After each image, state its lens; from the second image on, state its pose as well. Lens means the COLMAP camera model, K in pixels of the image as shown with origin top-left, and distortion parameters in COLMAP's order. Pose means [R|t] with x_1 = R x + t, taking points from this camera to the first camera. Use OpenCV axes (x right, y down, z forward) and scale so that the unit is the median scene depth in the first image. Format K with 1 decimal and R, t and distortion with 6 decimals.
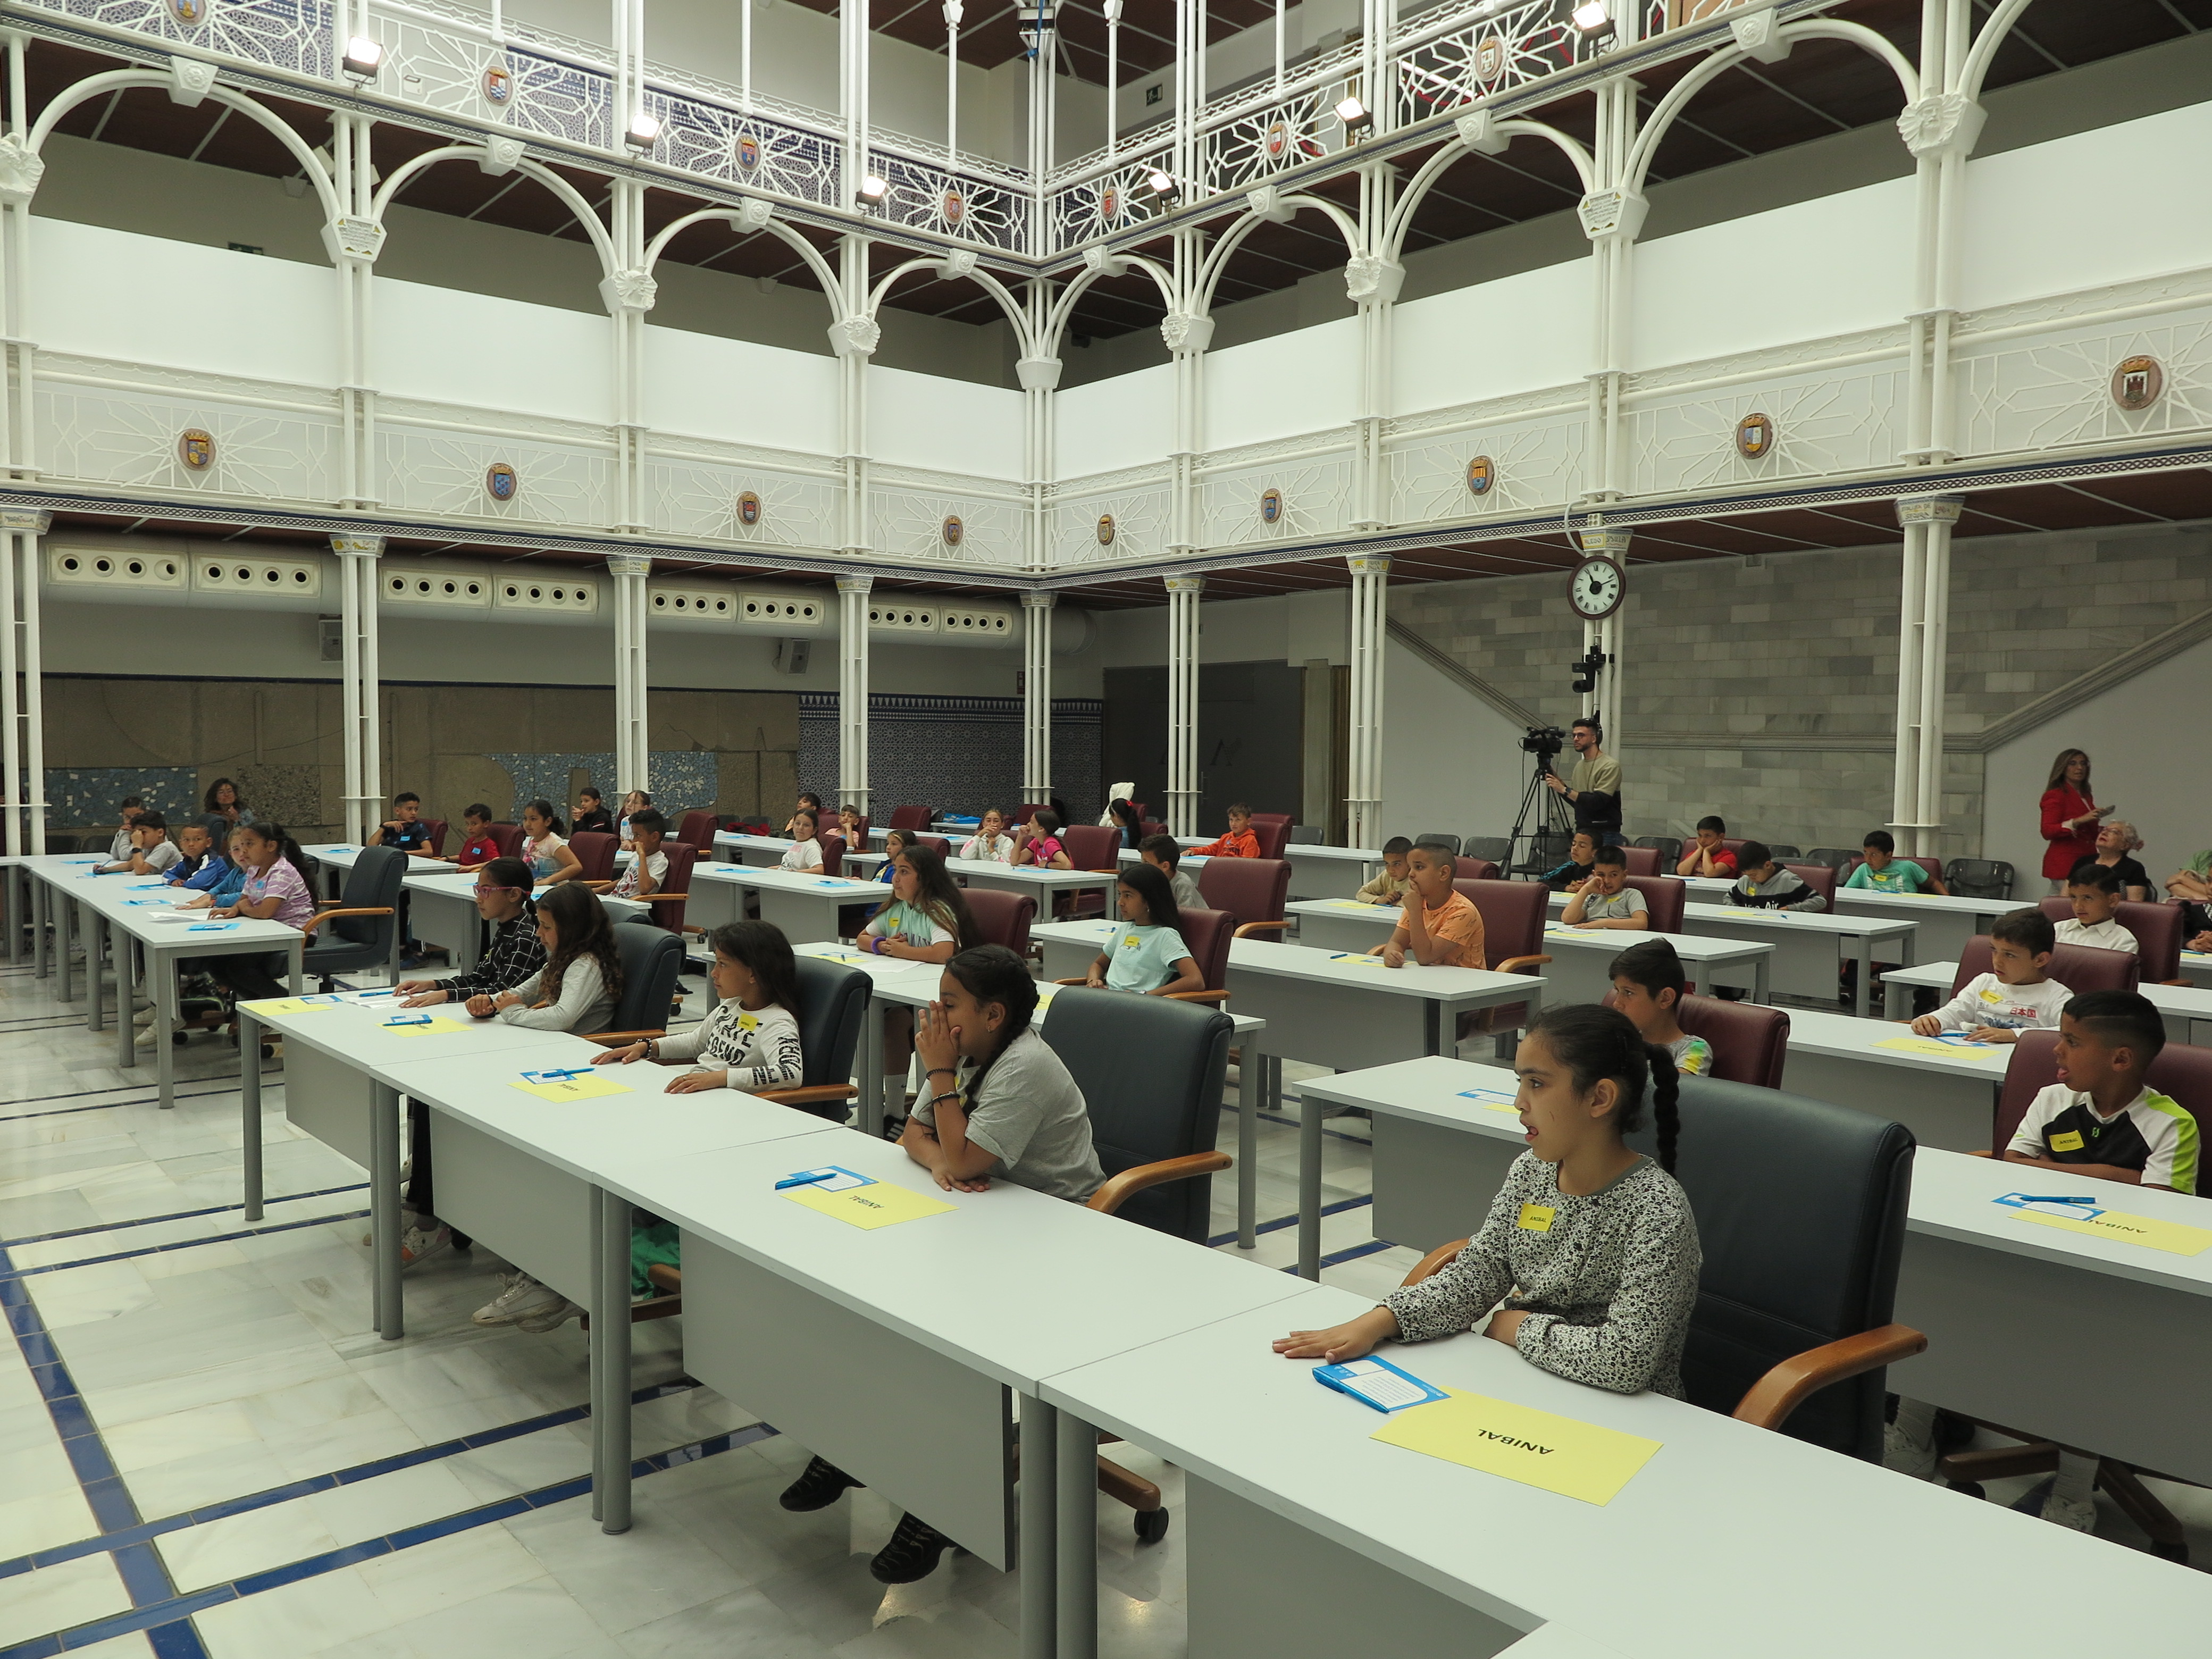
lens RADIAL K [[1616.1, 0, 1106.0], [0, 1616.1, 829.5], [0, 0, 1]] dist [-0.005958, 0.000868]
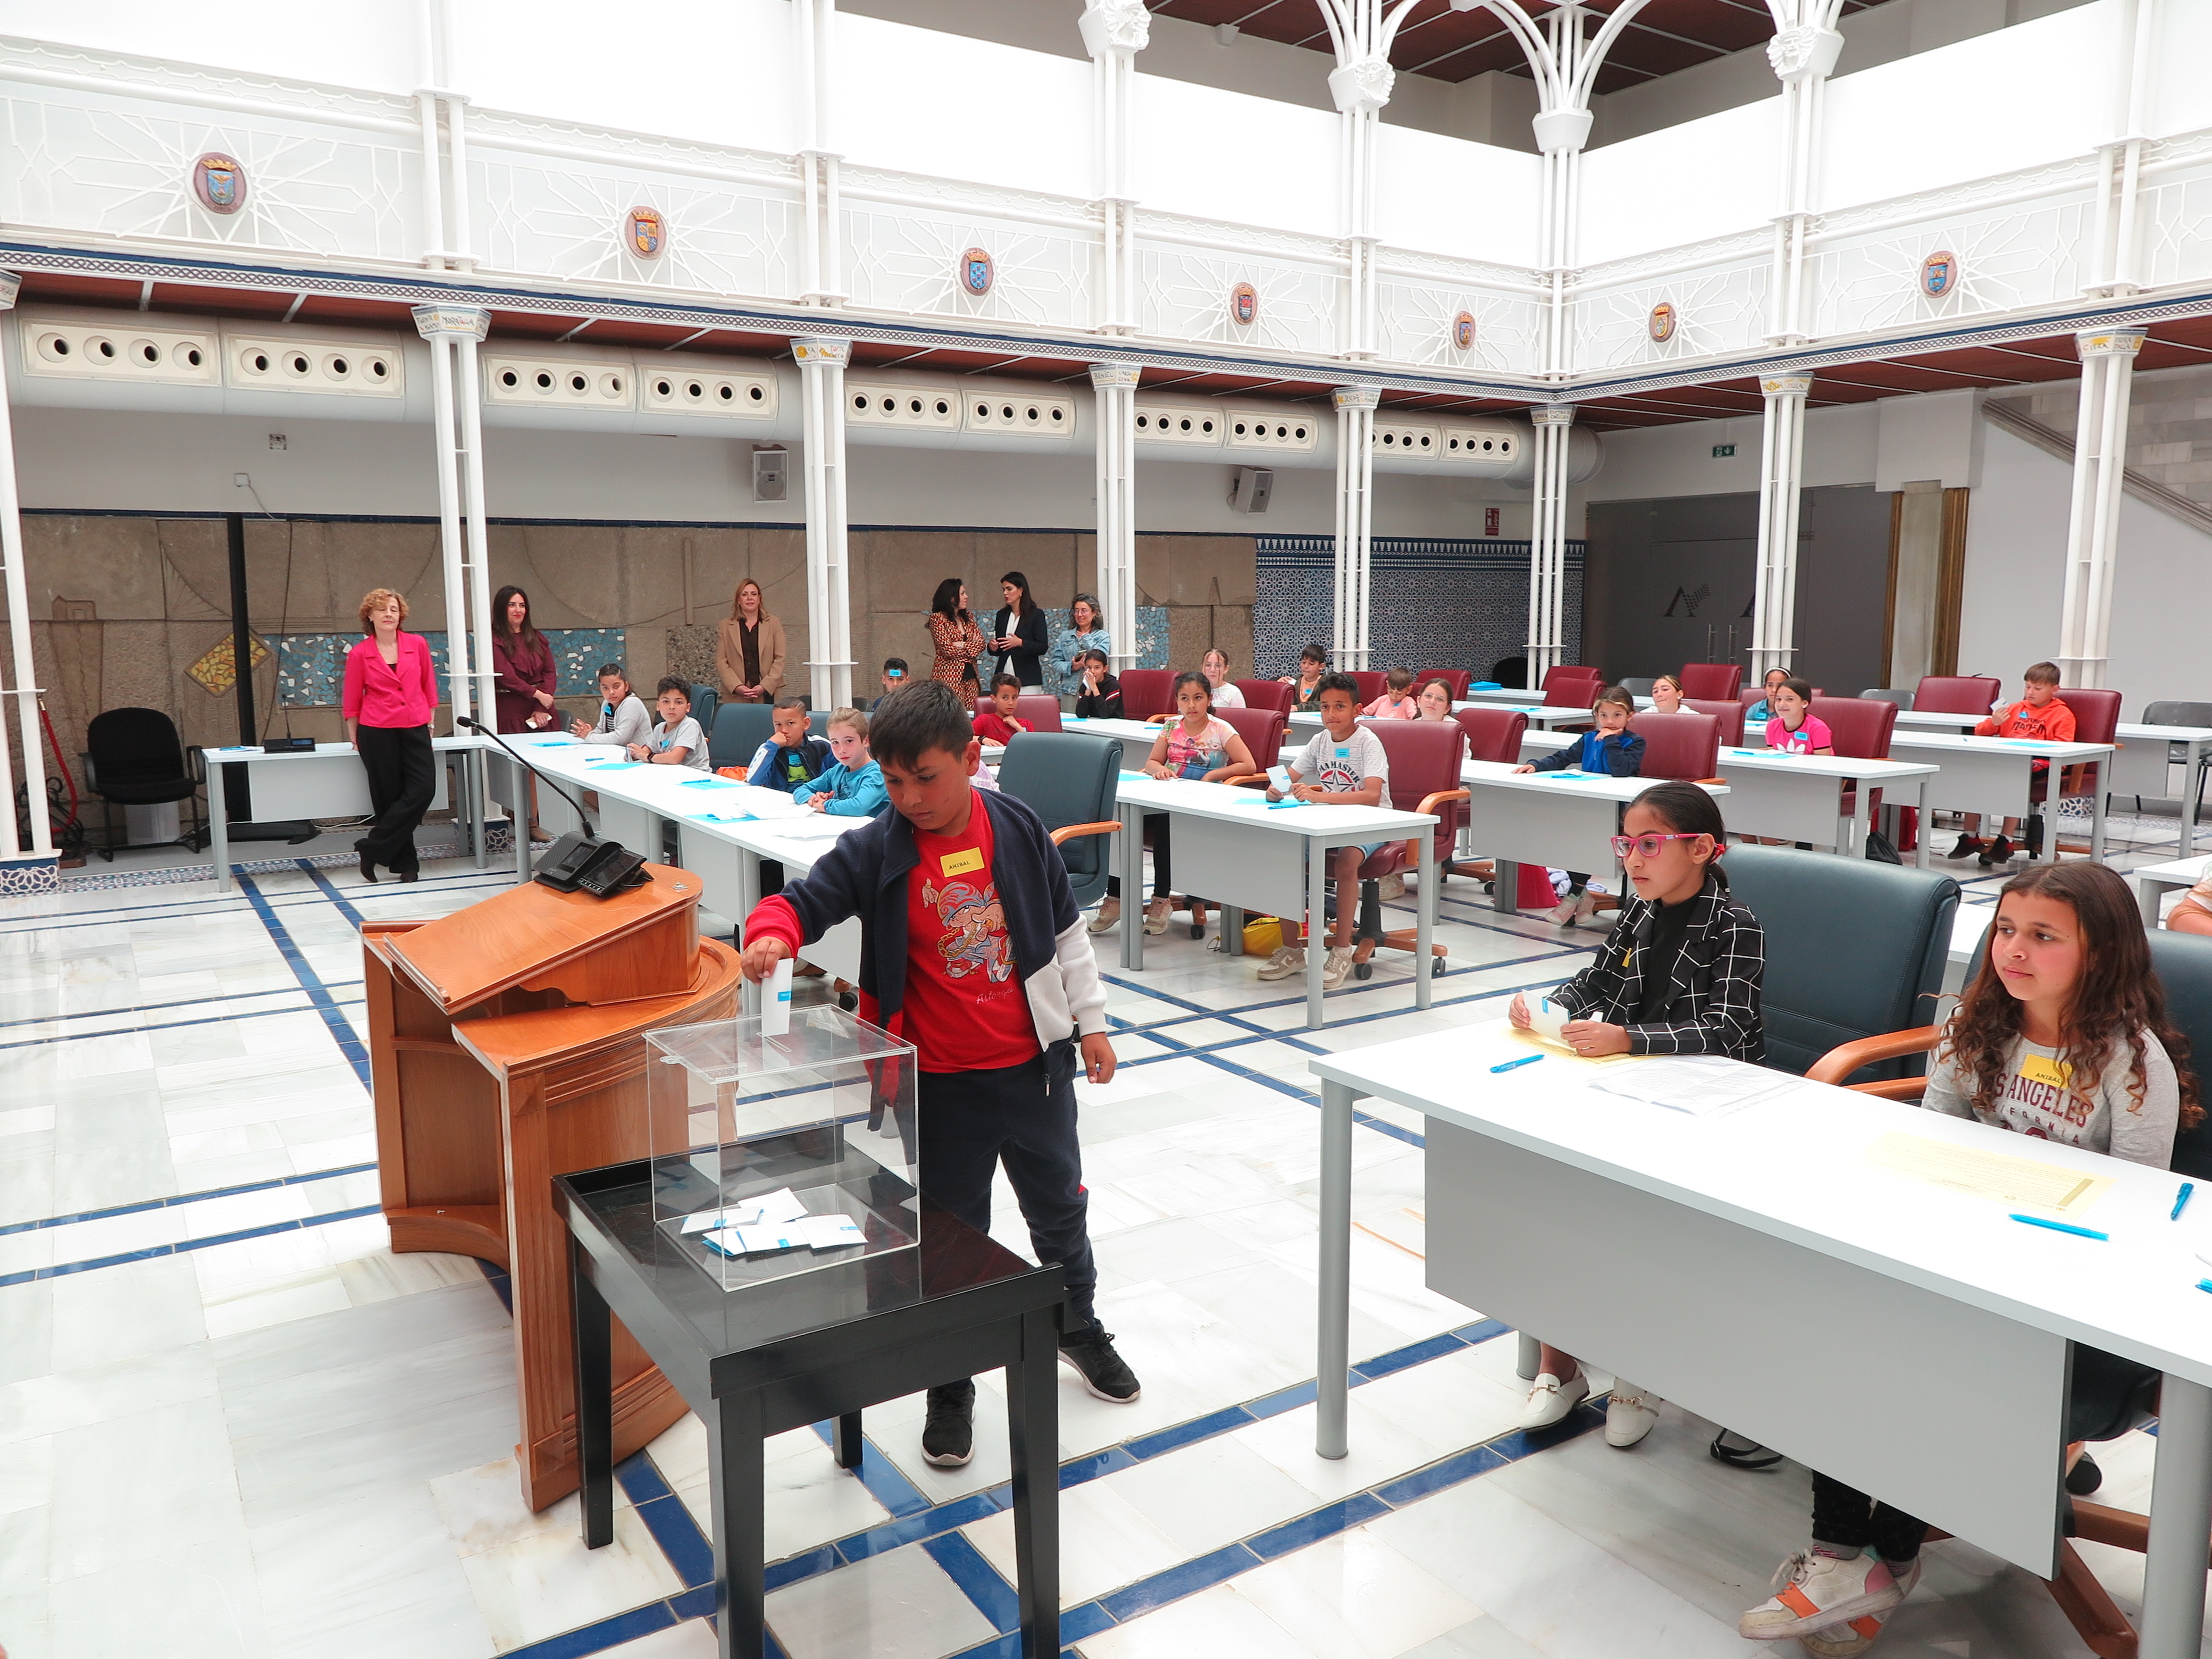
lens RADIAL K [[1616.1, 0, 1106.0], [0, 1616.1, 829.5], [0, 0, 1]] dist [-0.005958, 0.000868]
pose [[0.991794, 0.007339, -0.127634, -0.180347], [0.003614, 0.996342, 0.085376, -0.004252], [0.127794, -0.085137, 0.988140, 0.160304]]
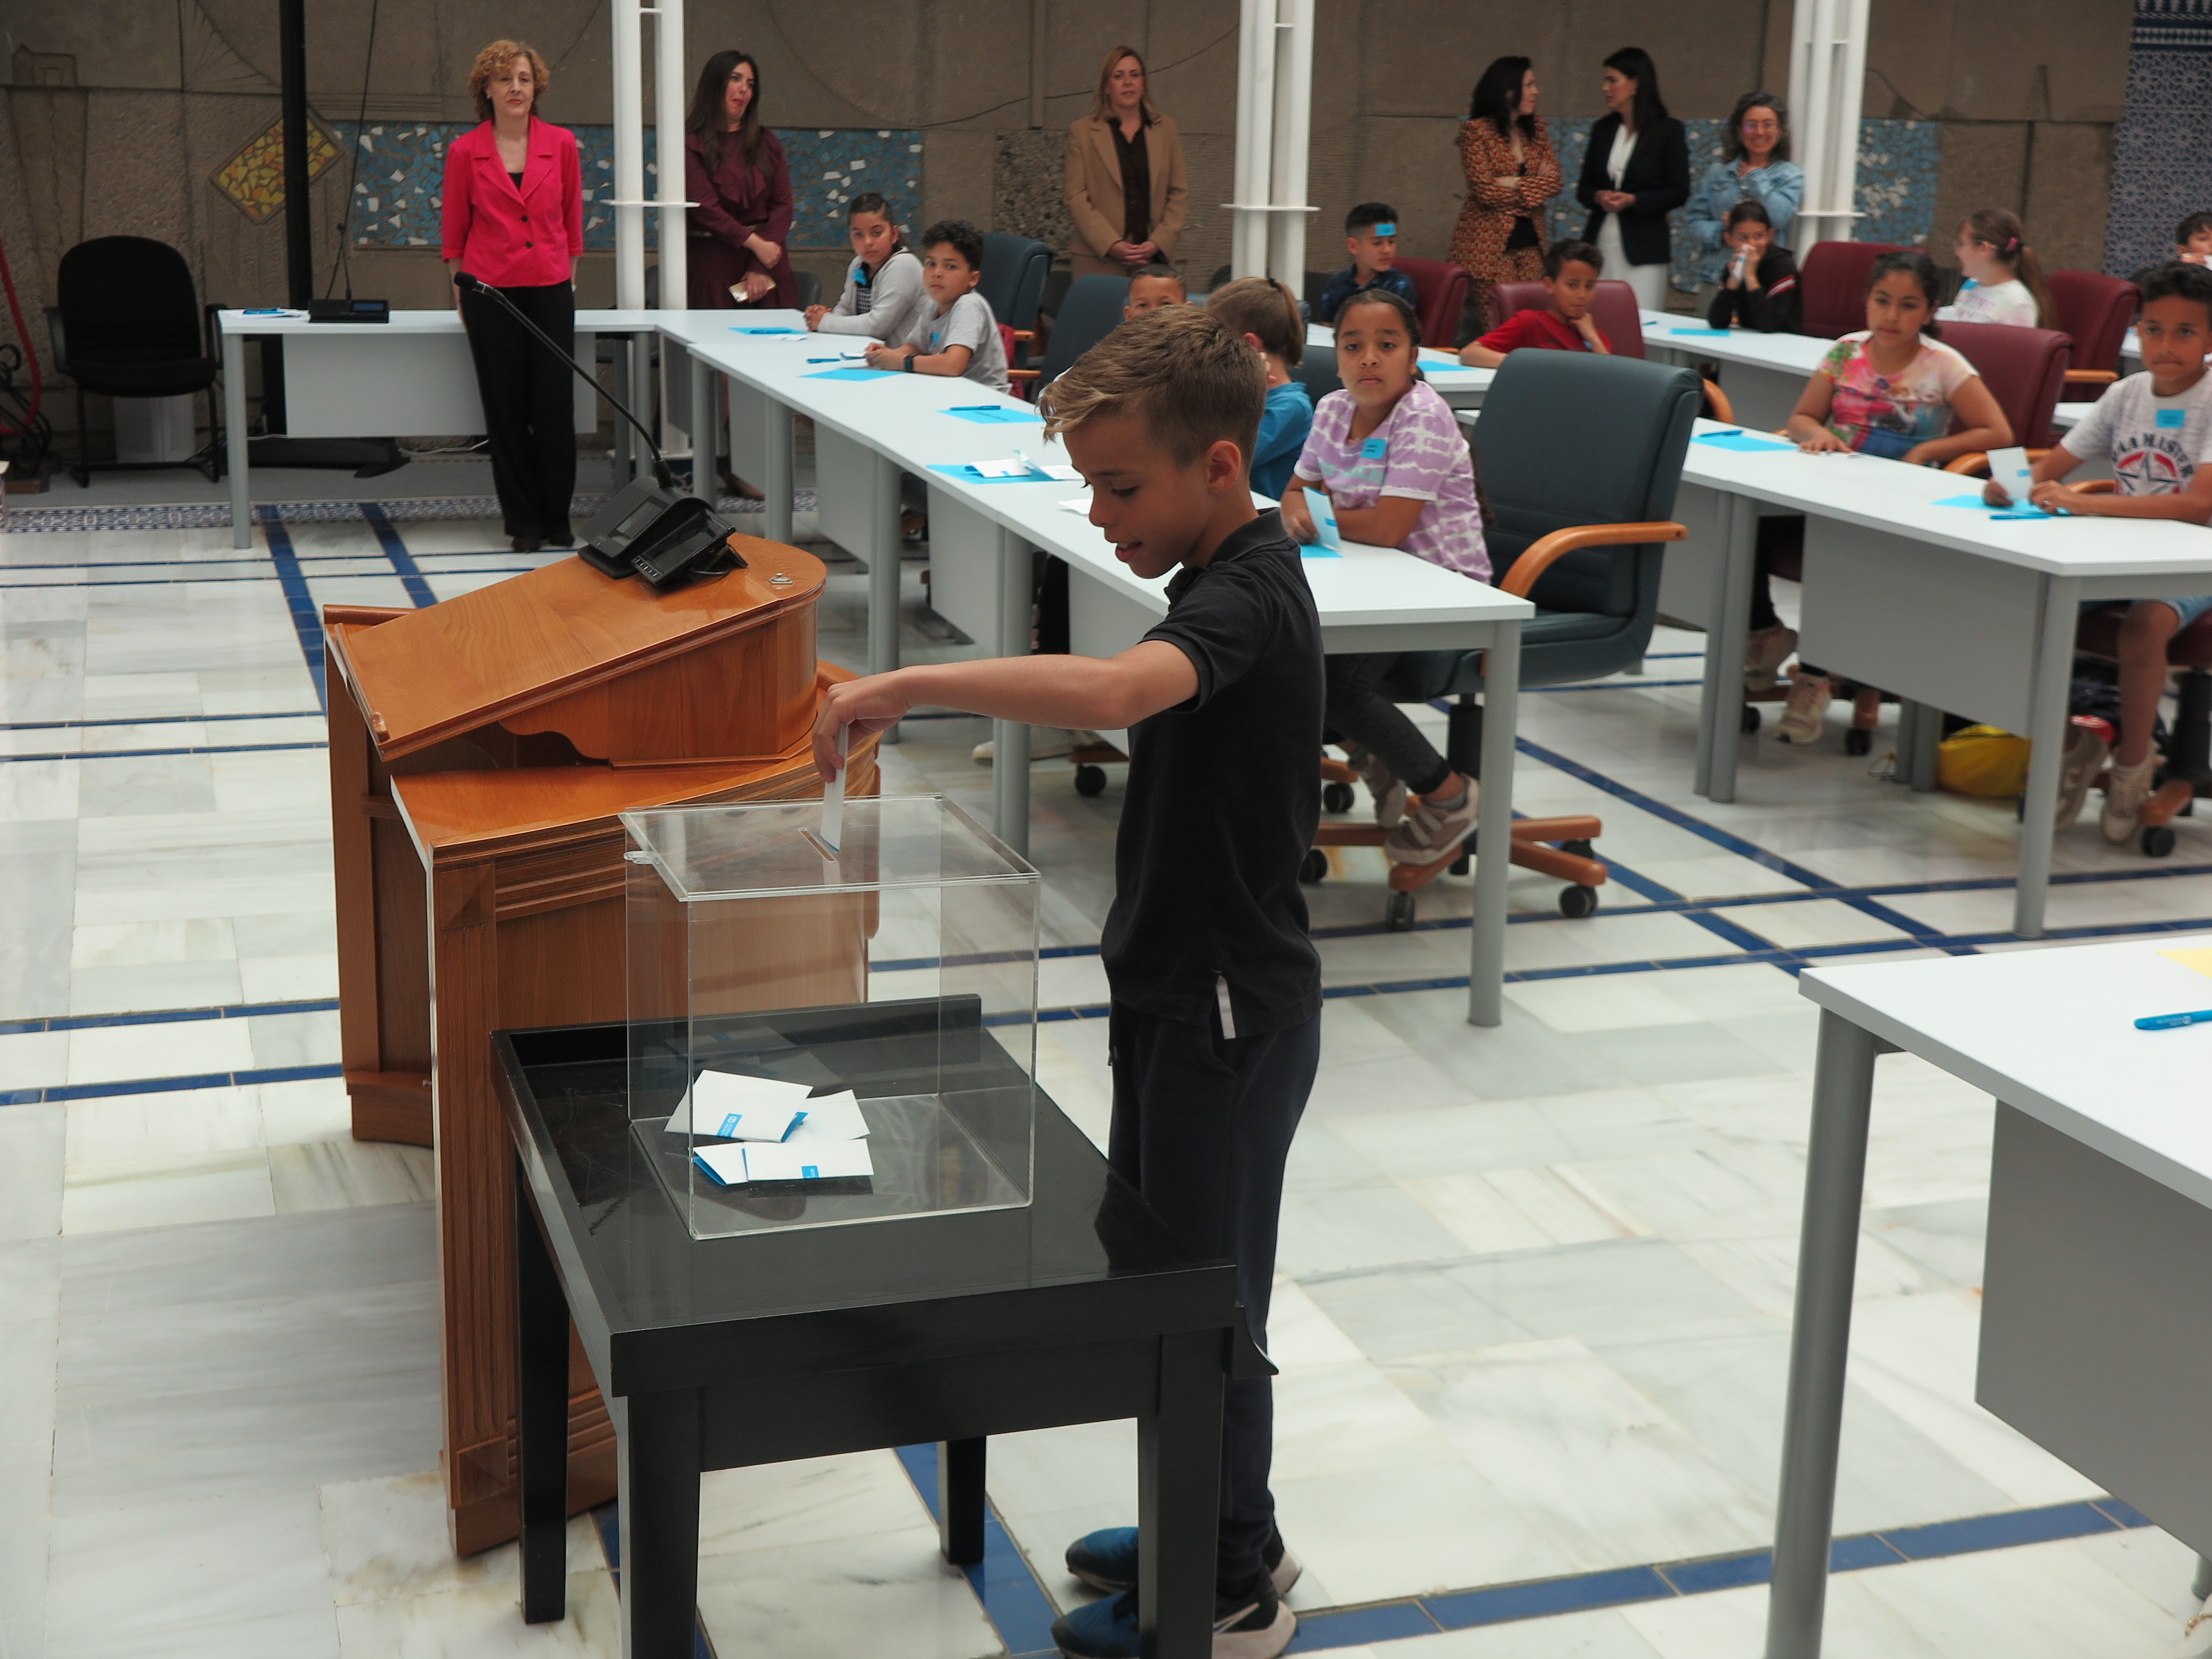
lens RADIAL K [[2950.1, 0, 1106.0], [0, 2950.1, 829.5], [0, 0, 1]] dist [-0.003499, 0.052735]
pose [[0.927904, 0.106814, -0.357190, -0.156702], [-0.038911, 0.980593, 0.192153, -0.004794], [0.370783, -0.164401, 0.914053, 0.159415]]
